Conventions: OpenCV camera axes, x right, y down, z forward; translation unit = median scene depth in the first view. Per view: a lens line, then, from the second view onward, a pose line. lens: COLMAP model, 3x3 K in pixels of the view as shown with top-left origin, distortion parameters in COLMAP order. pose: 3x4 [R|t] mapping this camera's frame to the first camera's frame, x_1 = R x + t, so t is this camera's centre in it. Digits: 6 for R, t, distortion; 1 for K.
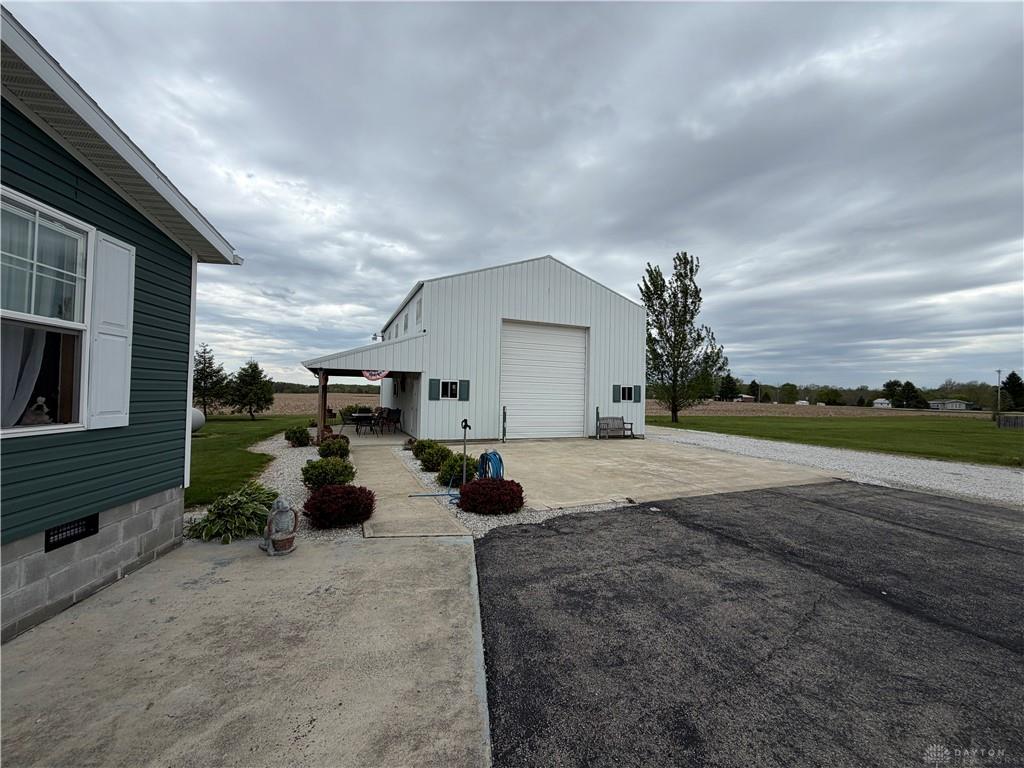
lens RADIAL K [[420.2, 0, 510.1], [0, 420.2, 387.4], [0, 0, 1]] dist [0.133308, -0.000080]
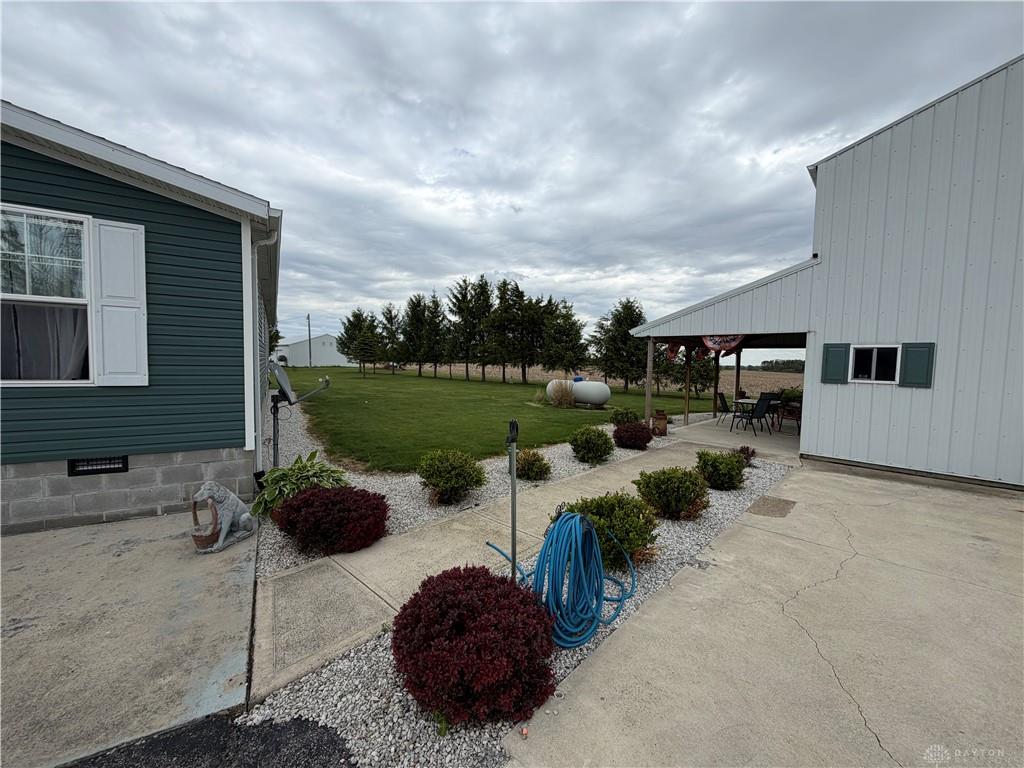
lens RADIAL K [[416.2, 0, 510.3], [0, 416.2, 386.0], [0, 0, 1]] dist [-0.003573, -0.000336]
pose [[0.408745, 0.039721, -0.911784, 0.416073], [-0.000453, 0.999061, 0.043320, 0.034182], [0.912649, -0.017293, 0.408379, 1.227123]]
